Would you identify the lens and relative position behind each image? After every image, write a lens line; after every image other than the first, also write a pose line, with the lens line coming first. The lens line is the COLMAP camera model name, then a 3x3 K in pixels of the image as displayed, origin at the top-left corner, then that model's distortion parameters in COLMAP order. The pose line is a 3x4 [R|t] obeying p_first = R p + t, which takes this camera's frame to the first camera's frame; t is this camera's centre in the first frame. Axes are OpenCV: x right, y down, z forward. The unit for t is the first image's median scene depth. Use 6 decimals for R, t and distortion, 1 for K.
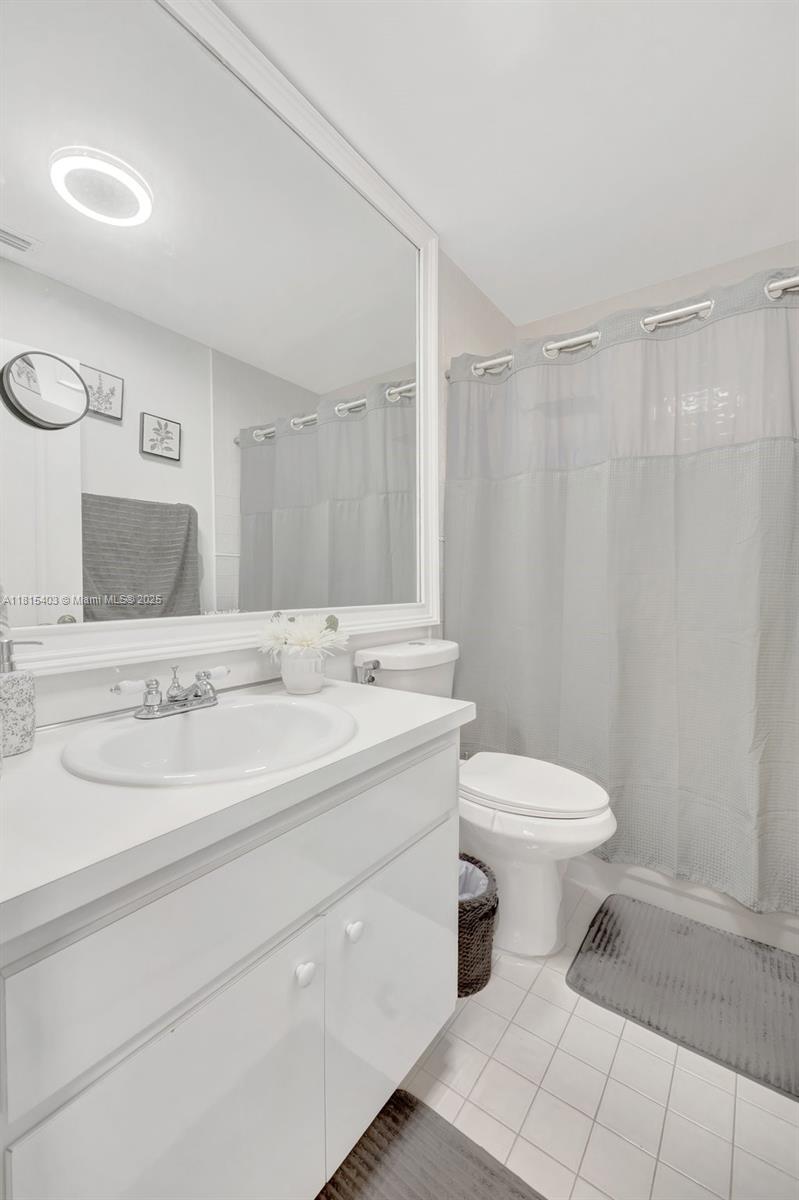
lens RADIAL K [[497.1, 0, 400.0], [0, 497.1, 592.6], [0, 0, 1]] dist [0.002220, 0.000007]
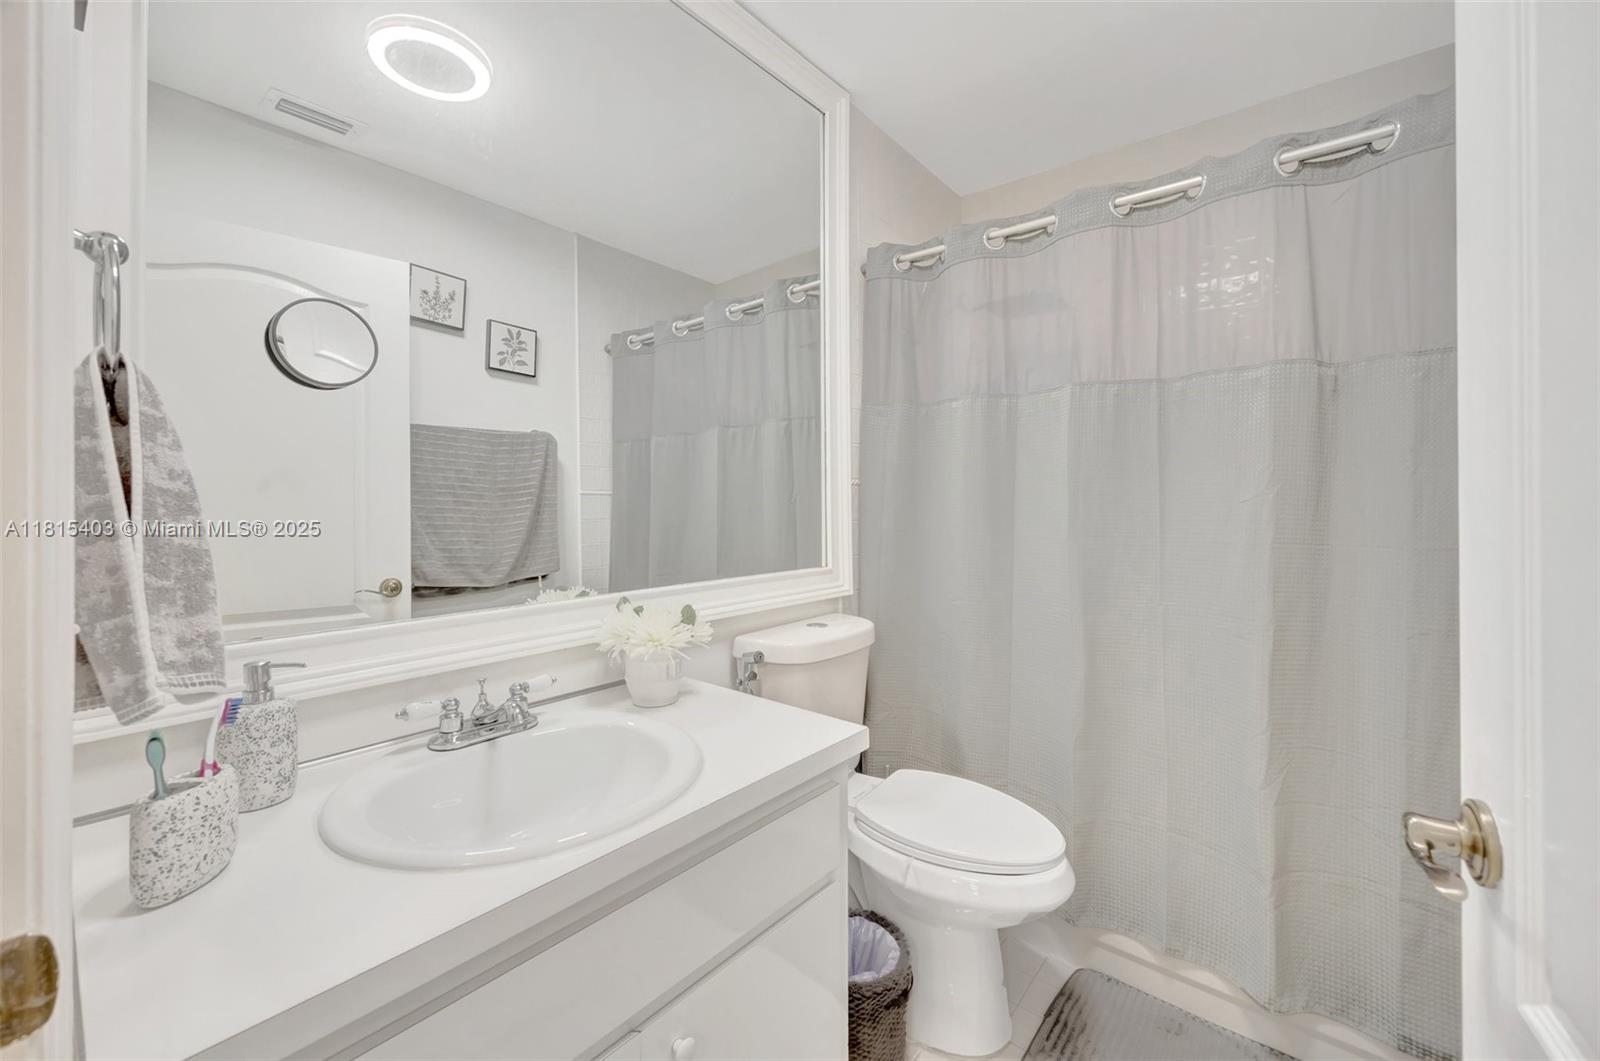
lens RADIAL K [[644.0, 0, 797.9], [0, 644.0, 503.2], [0, 0, 1]] dist [0.001107, 0.000076]
pose [[0.997752, -0.002594, -0.066970, 0.076536], [0.001322, 0.999818, -0.019026, -0.071827], [0.067007, 0.018895, 0.997574, 0.002452]]
